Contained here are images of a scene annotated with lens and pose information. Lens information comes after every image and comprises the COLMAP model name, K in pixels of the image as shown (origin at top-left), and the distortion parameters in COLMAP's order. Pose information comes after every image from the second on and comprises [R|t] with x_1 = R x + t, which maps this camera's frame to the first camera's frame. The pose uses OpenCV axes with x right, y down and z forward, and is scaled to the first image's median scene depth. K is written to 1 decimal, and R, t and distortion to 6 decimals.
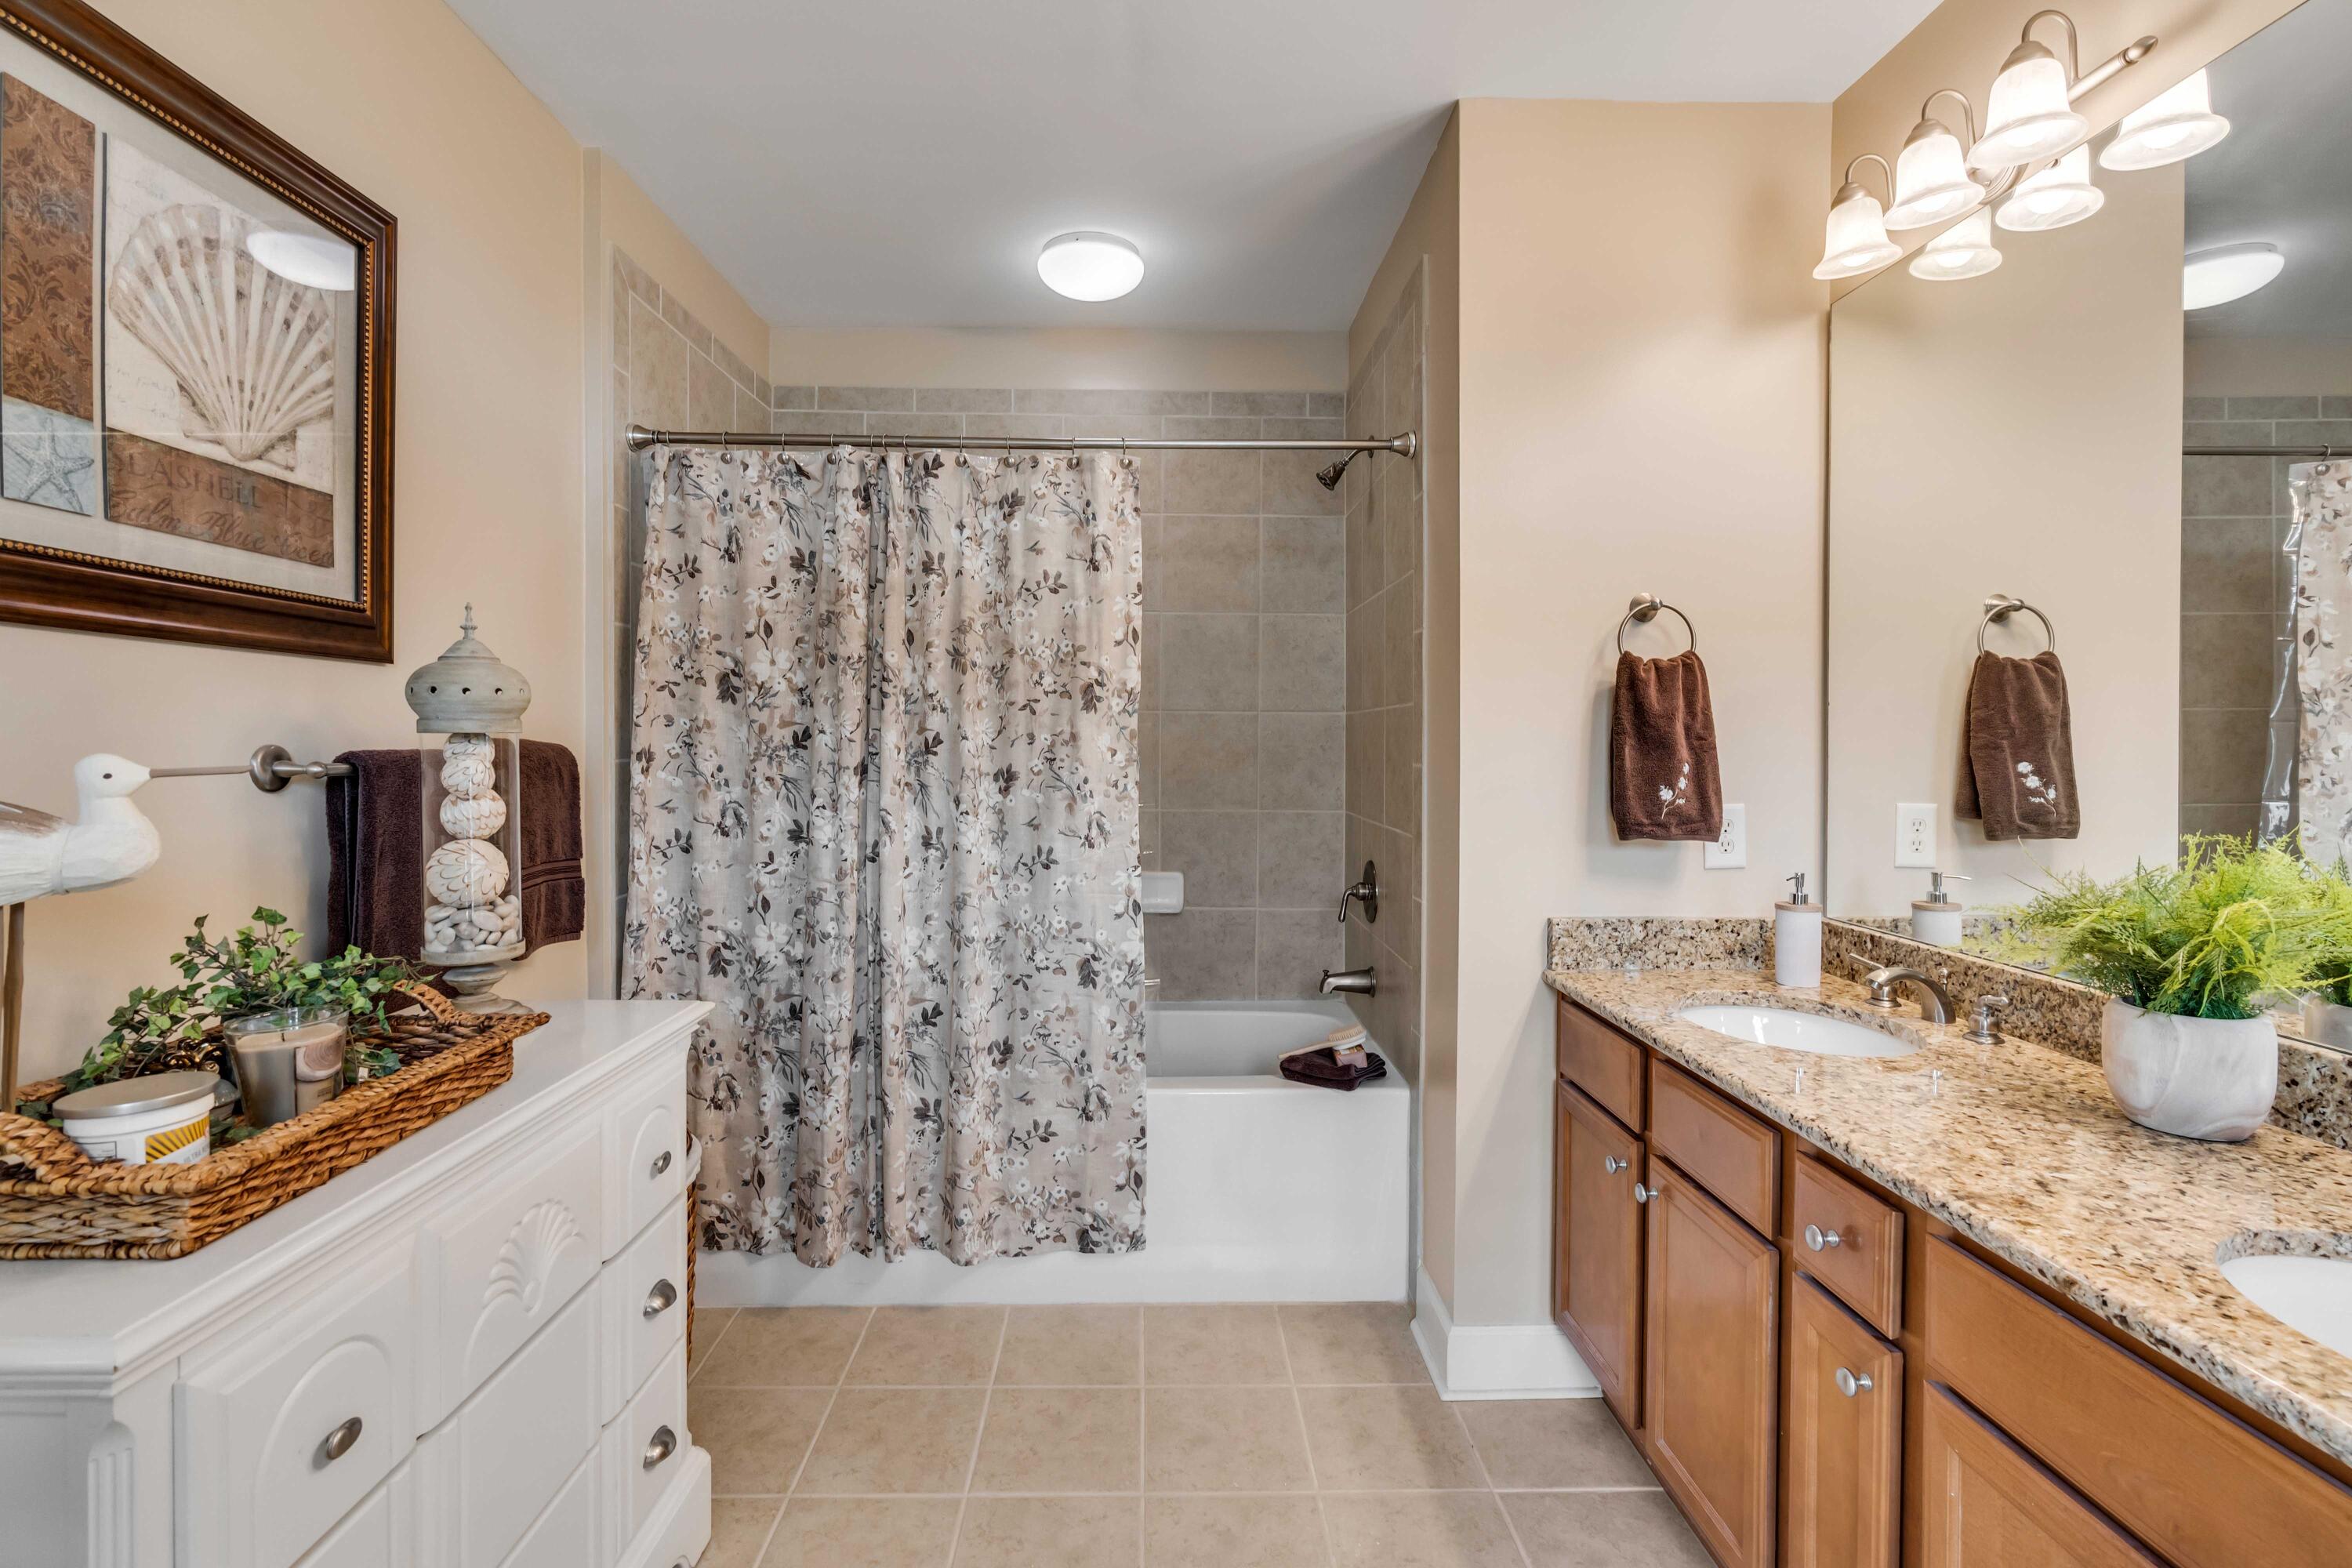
lens RADIAL K [[1063.8, 0, 1168.7], [0, 1063.8, 762.4], [0, 0, 1]] dist [-0.012305, 0.002815]
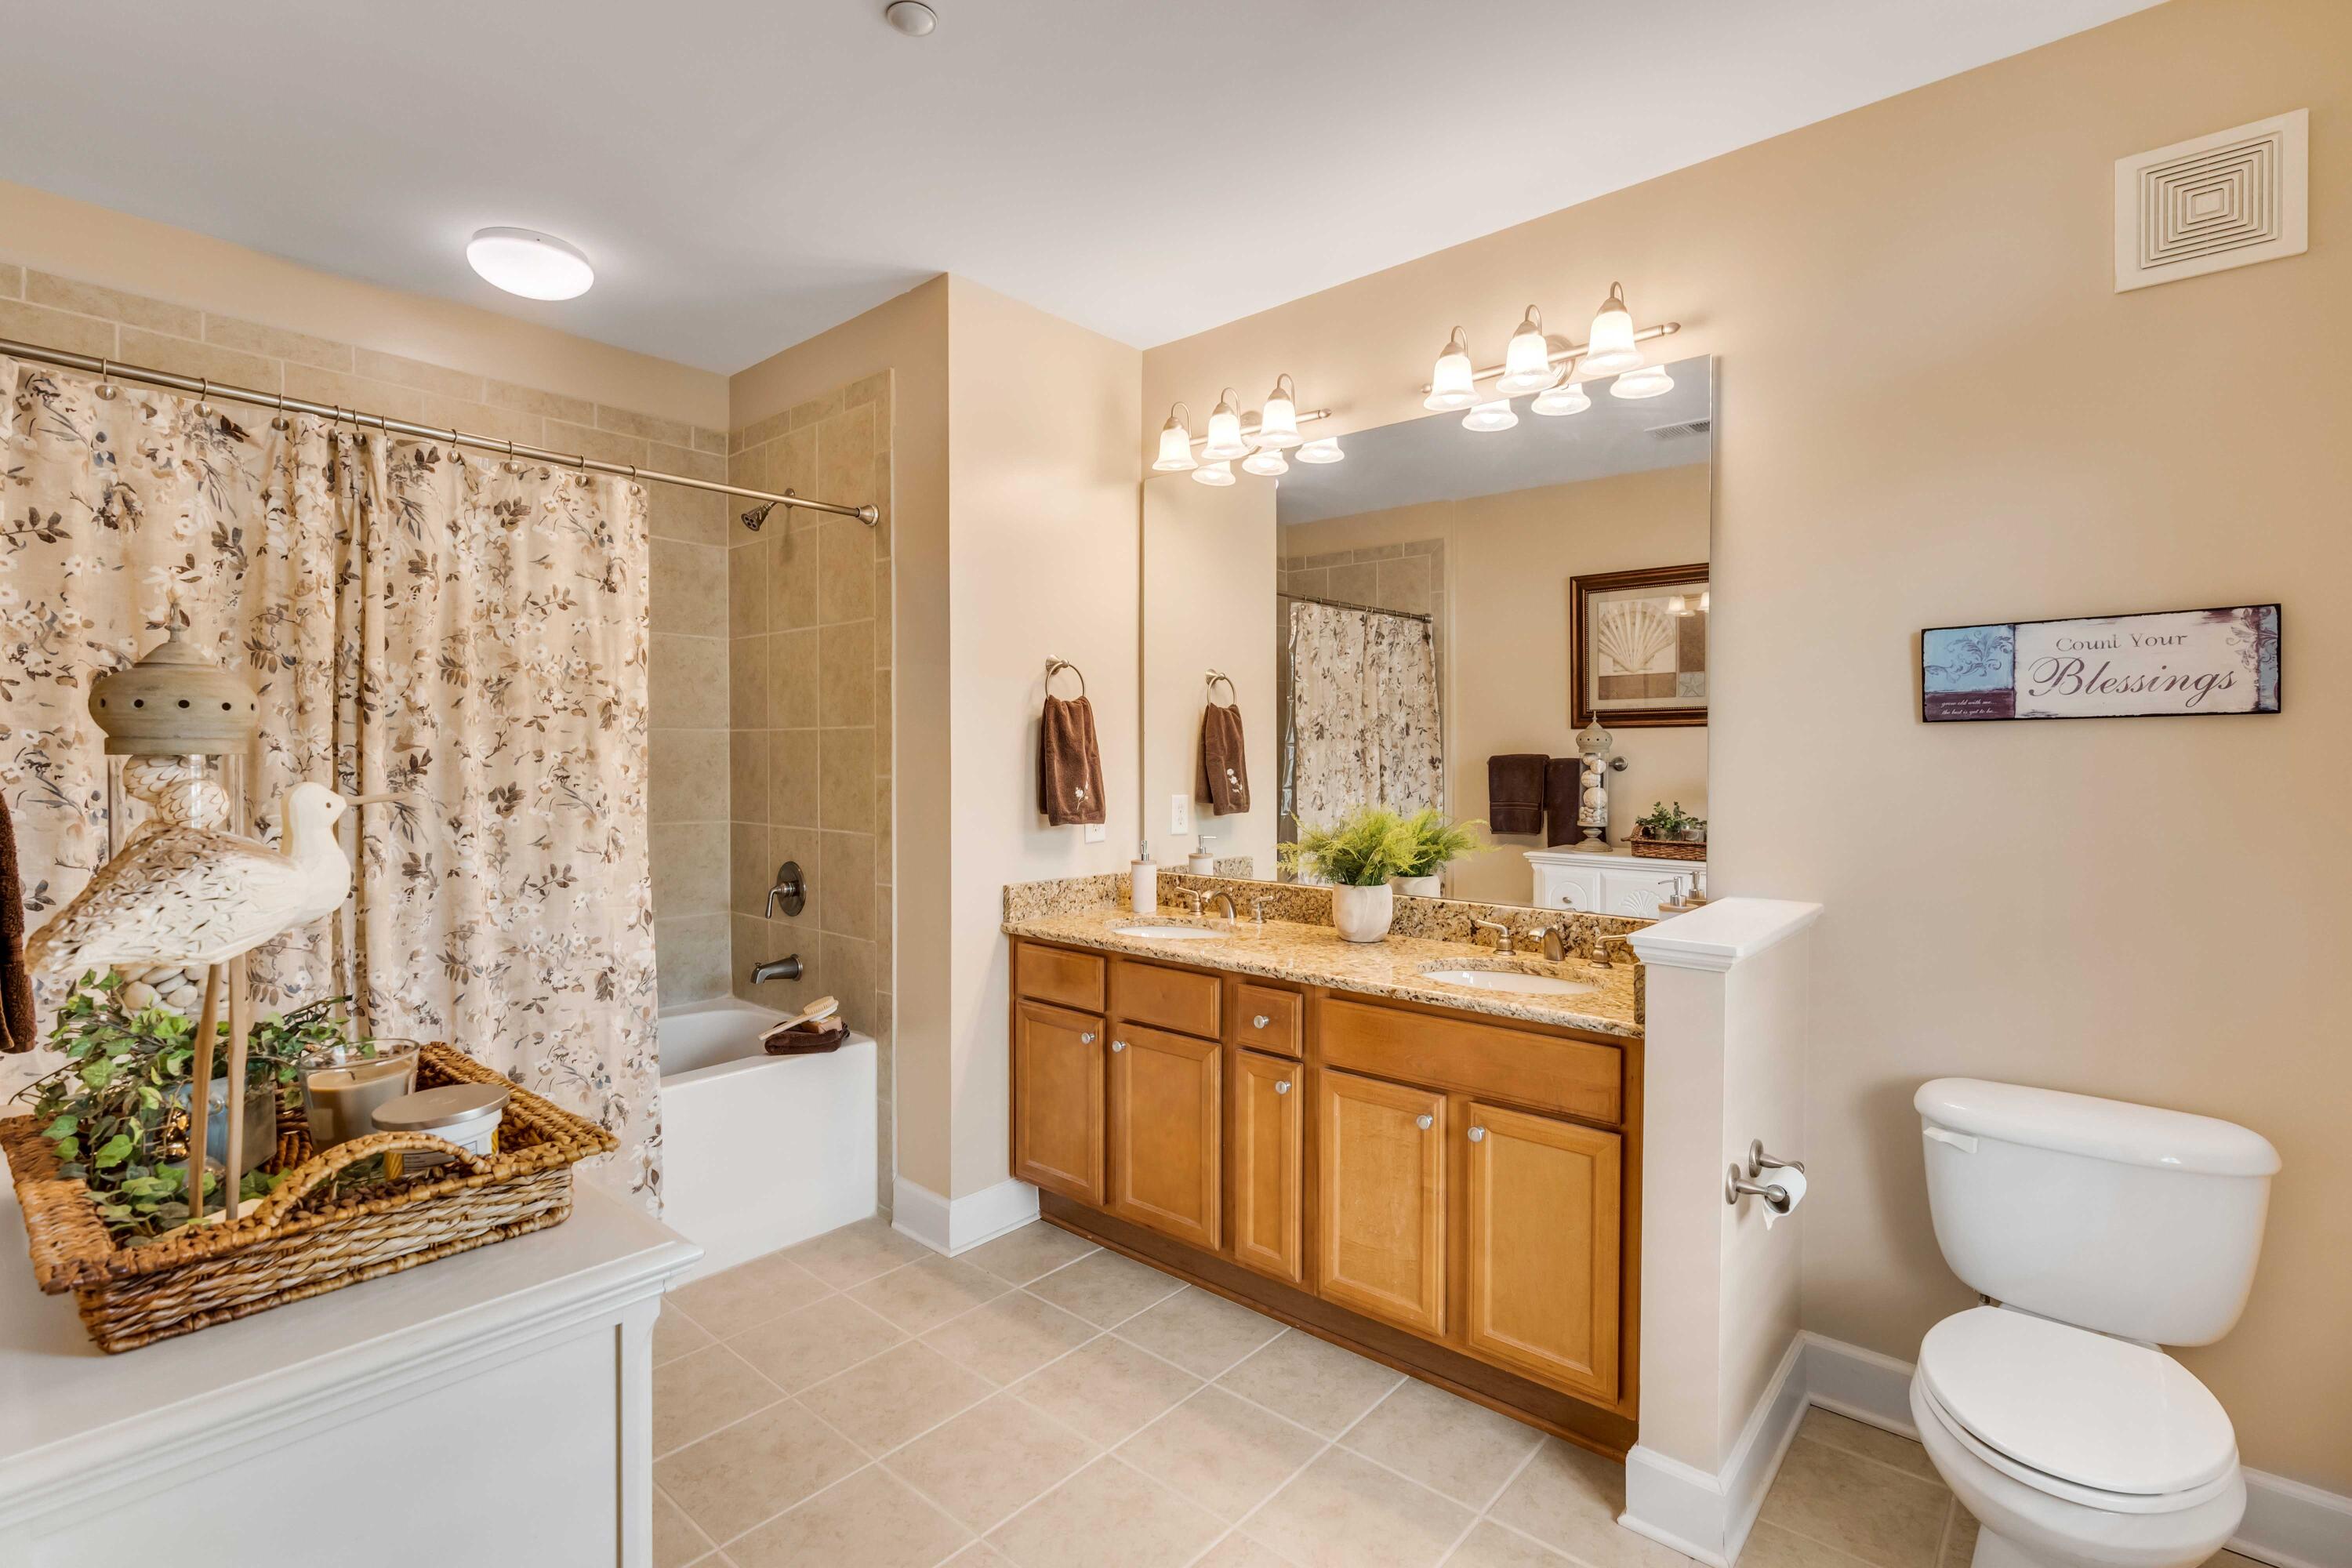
lens RADIAL K [[1063.8, 0, 1186.2], [0, 1063.8, 775.0], [0, 0, 1]] dist [-0.012305, 0.002815]
pose [[0.668608, -0.014885, 0.743466, -0.458624], [0.013022, 0.999881, 0.008308, -0.005075], [-0.743501, 0.004127, 0.668722, -0.092752]]
